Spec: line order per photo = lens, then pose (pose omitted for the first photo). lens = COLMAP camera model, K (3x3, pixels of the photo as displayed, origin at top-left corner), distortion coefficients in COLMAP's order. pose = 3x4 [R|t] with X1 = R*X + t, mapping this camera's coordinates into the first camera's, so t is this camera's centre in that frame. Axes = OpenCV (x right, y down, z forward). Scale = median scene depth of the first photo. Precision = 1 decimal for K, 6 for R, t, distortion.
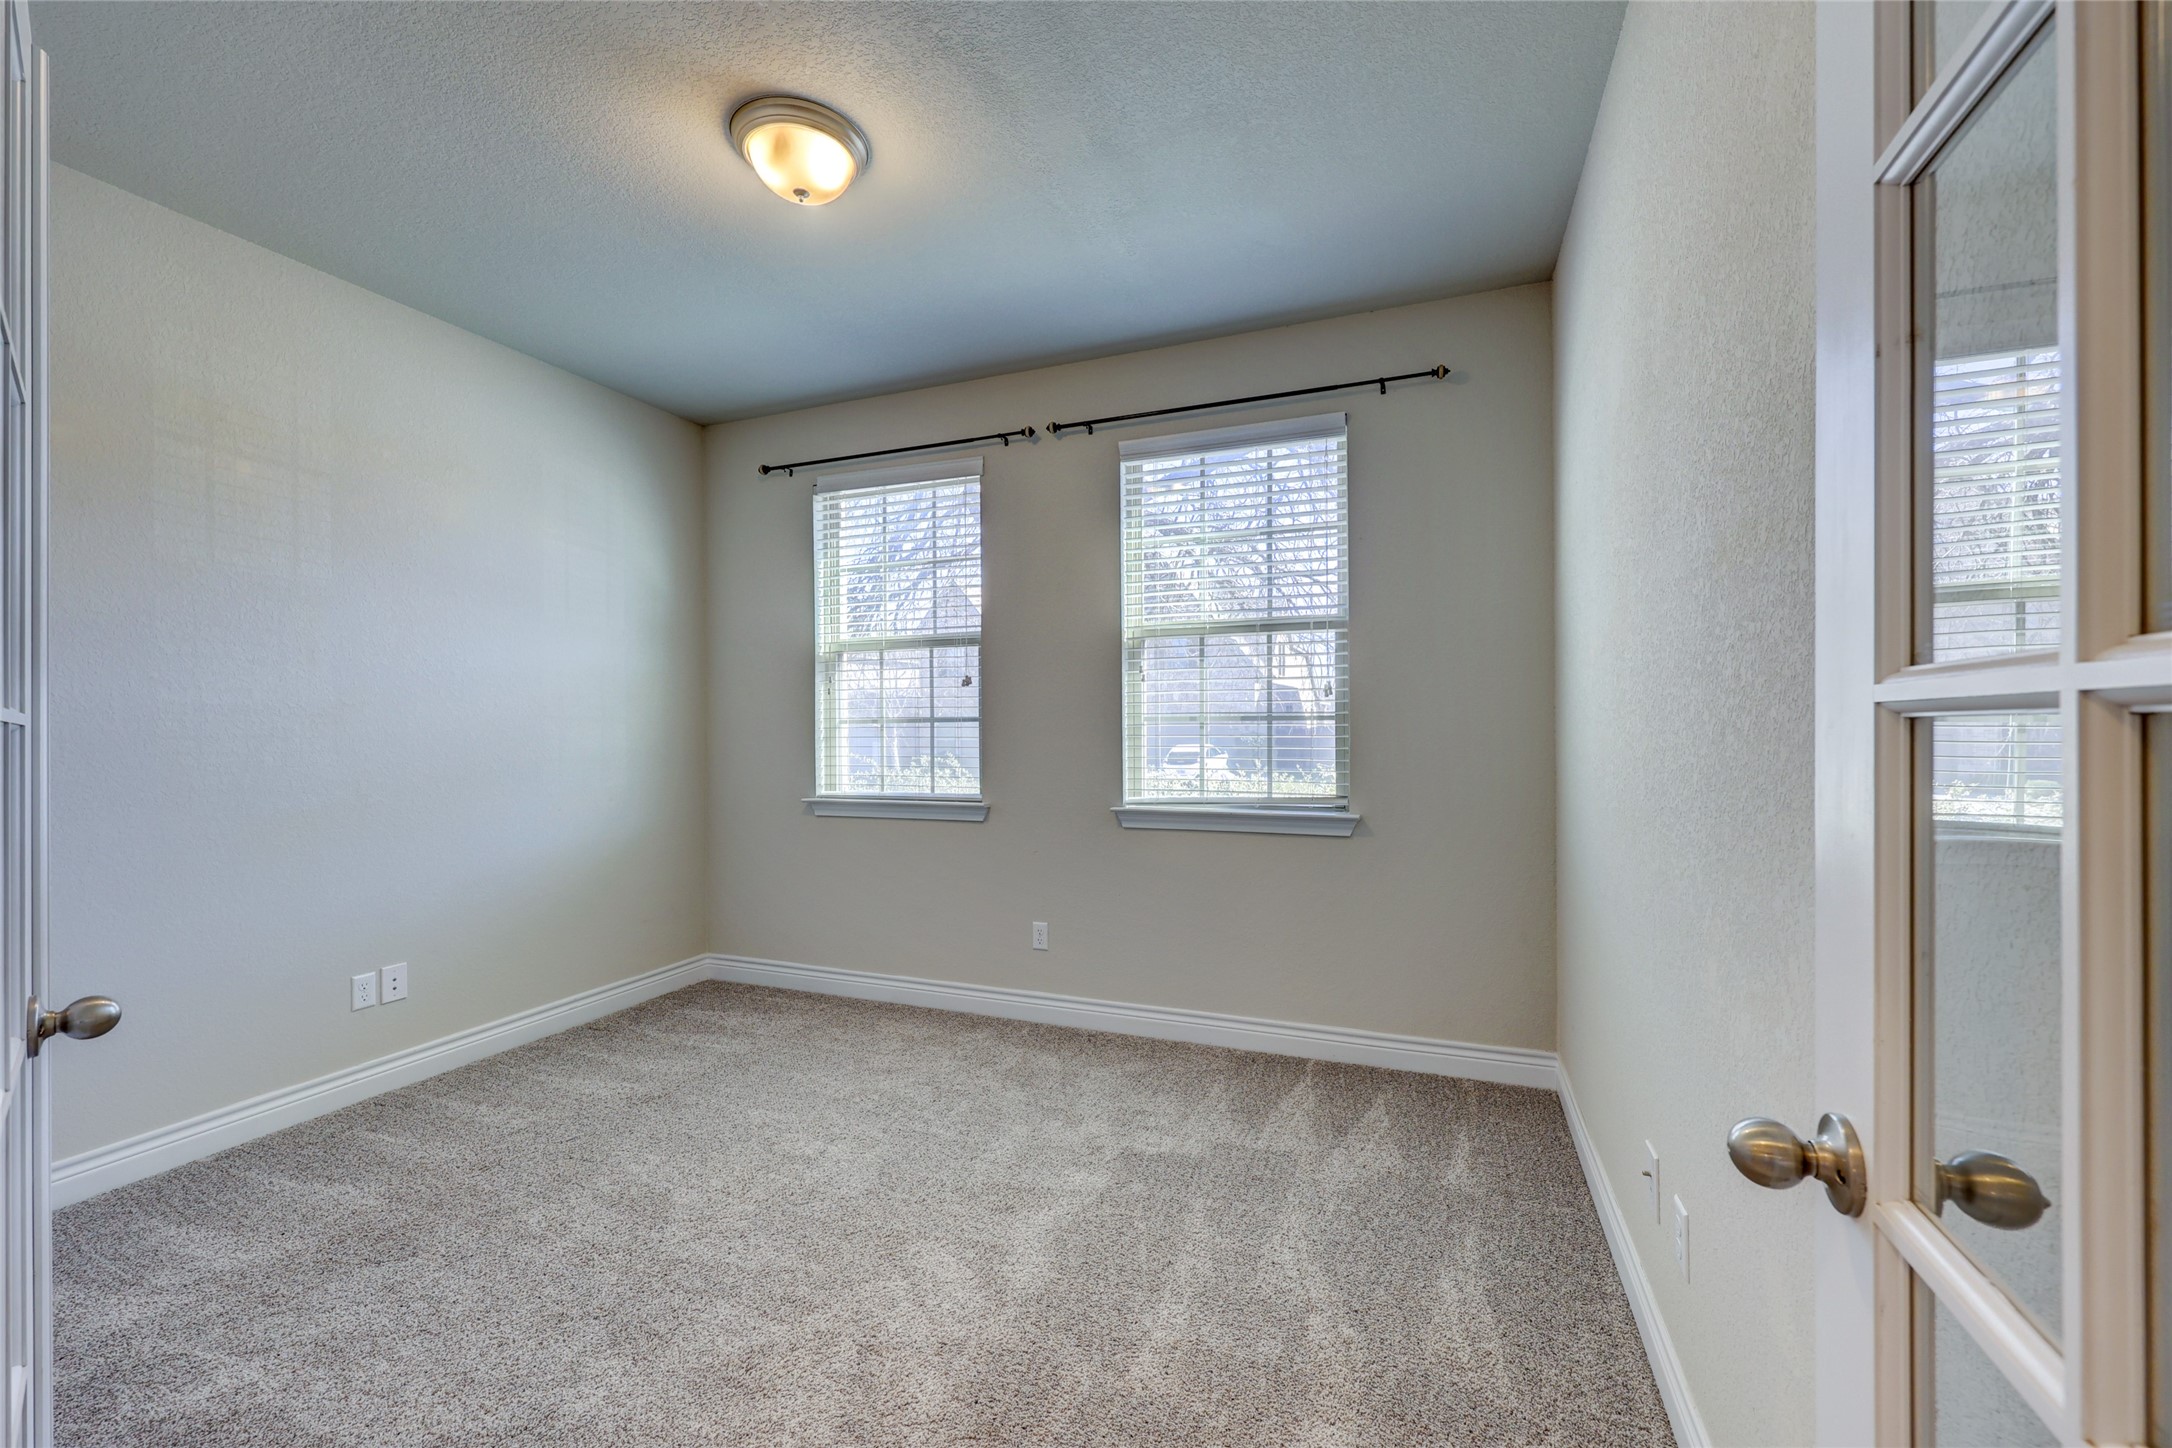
lens RADIAL K [[870.2, 0, 1097.3], [0, 870.2, 729.2], [0, 0, 1]] dist [0.002496, -0.000229]
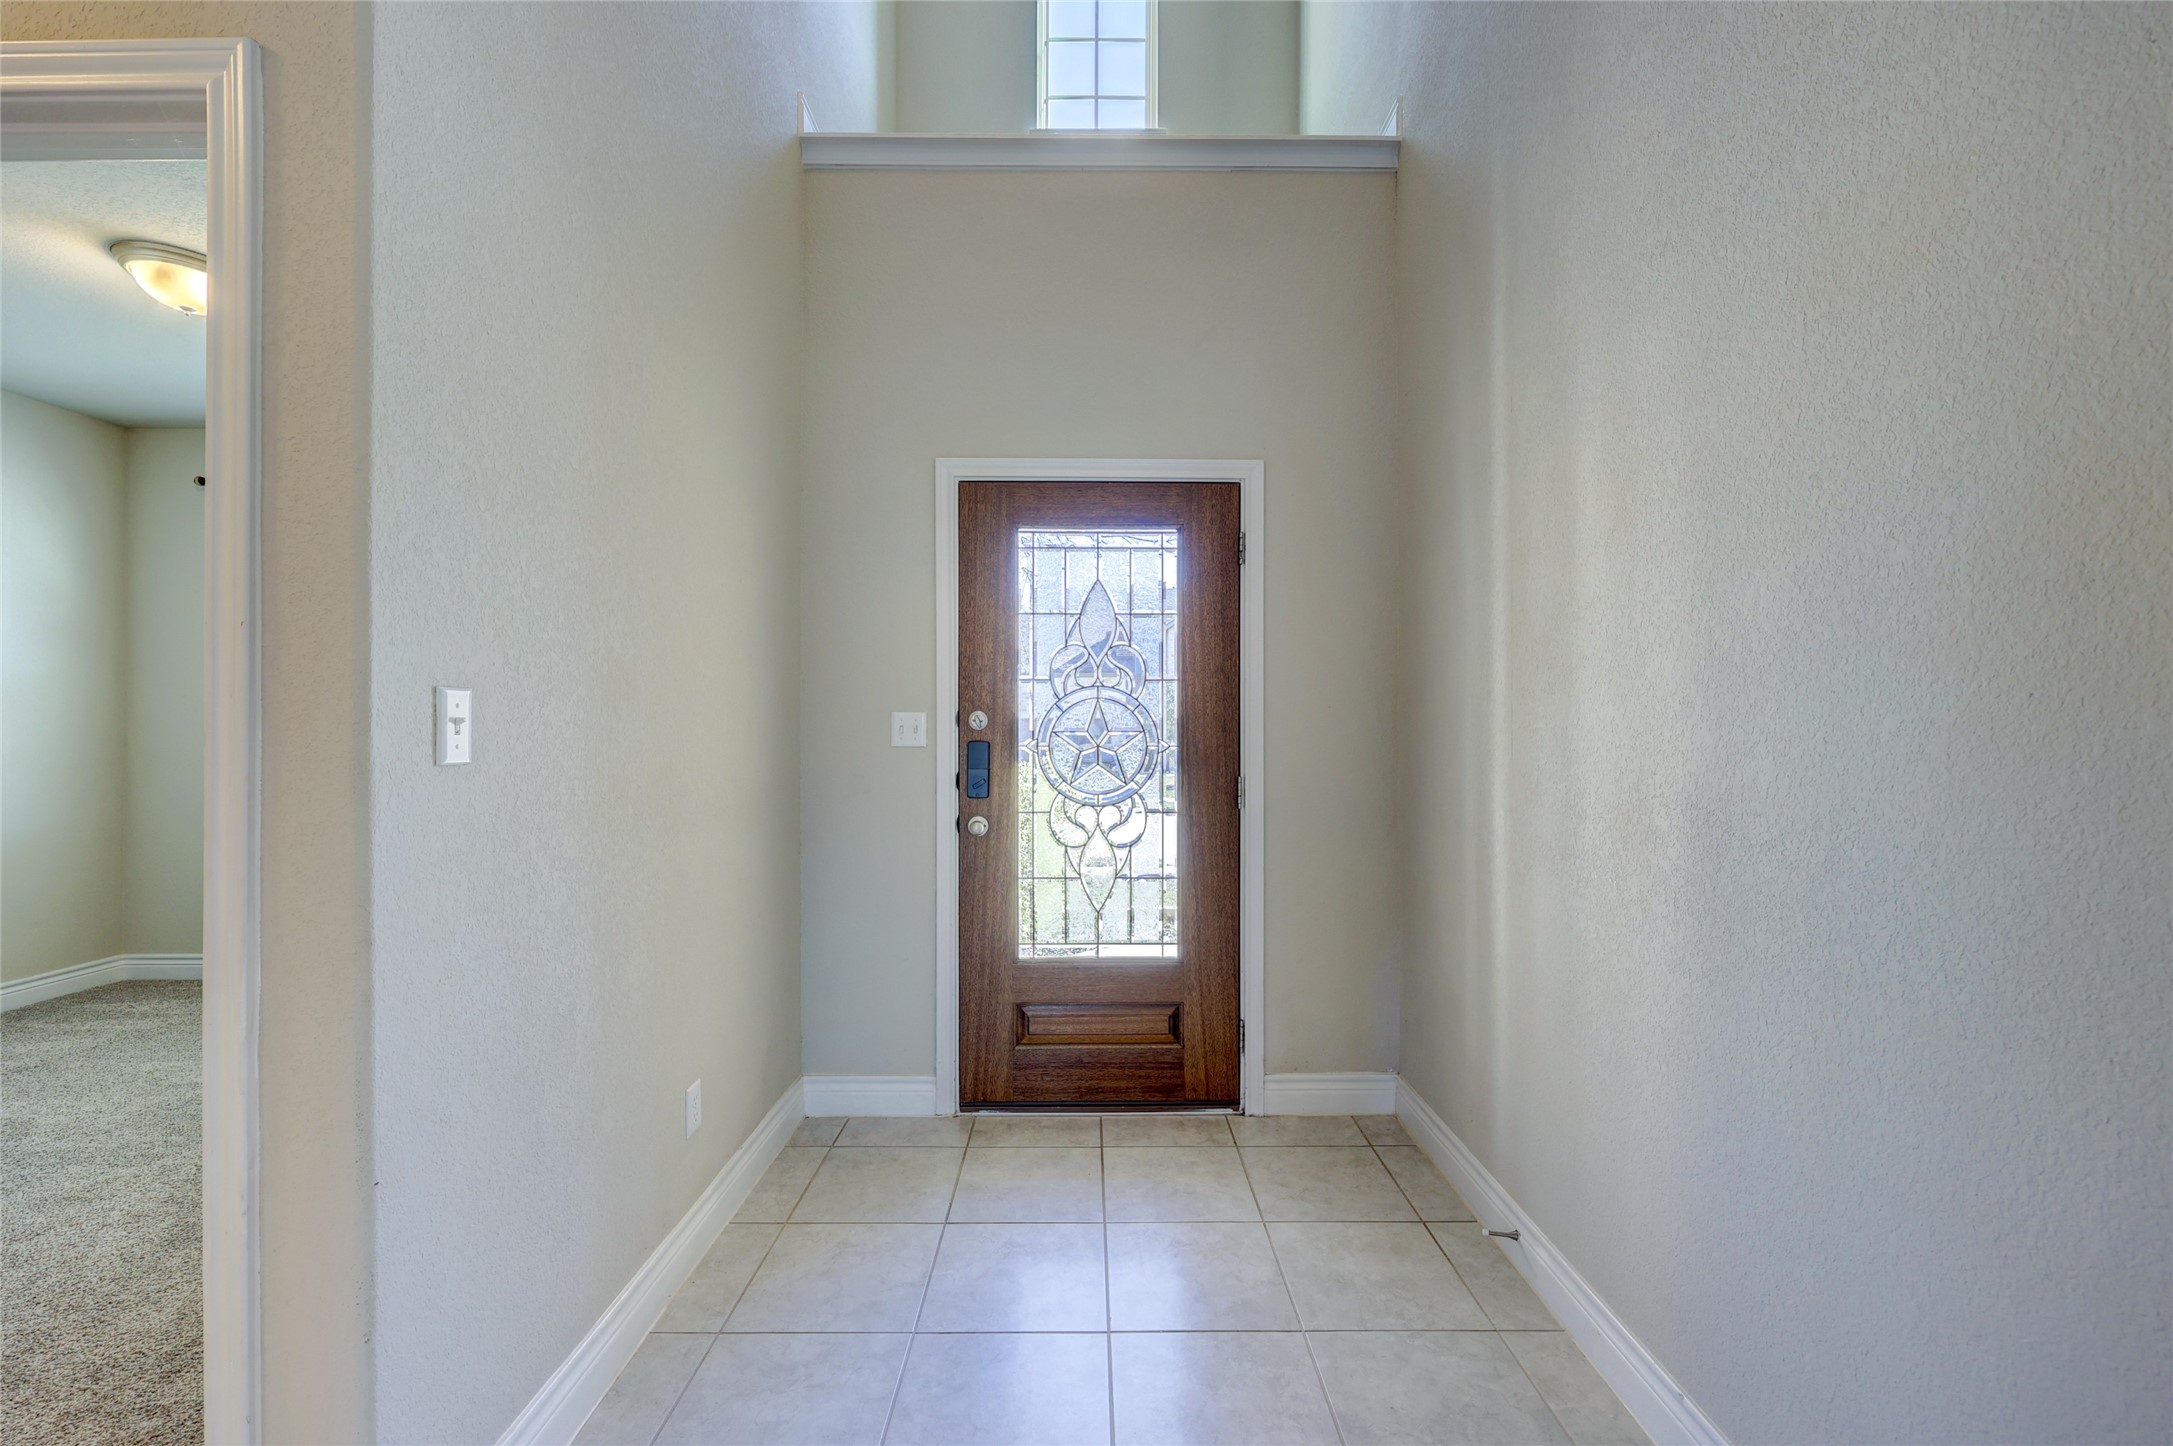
lens RADIAL K [[870.6, 0, 1086.8], [0, 870.6, 722.3], [0, 0, 1]] dist [0.002496, -0.000229]
pose [[0.931705, 0.008123, 0.363125, 0.294694], [-0.004944, 0.999941, -0.009681, -0.004785], [-0.363182, 0.007225, 0.931690, -0.456840]]
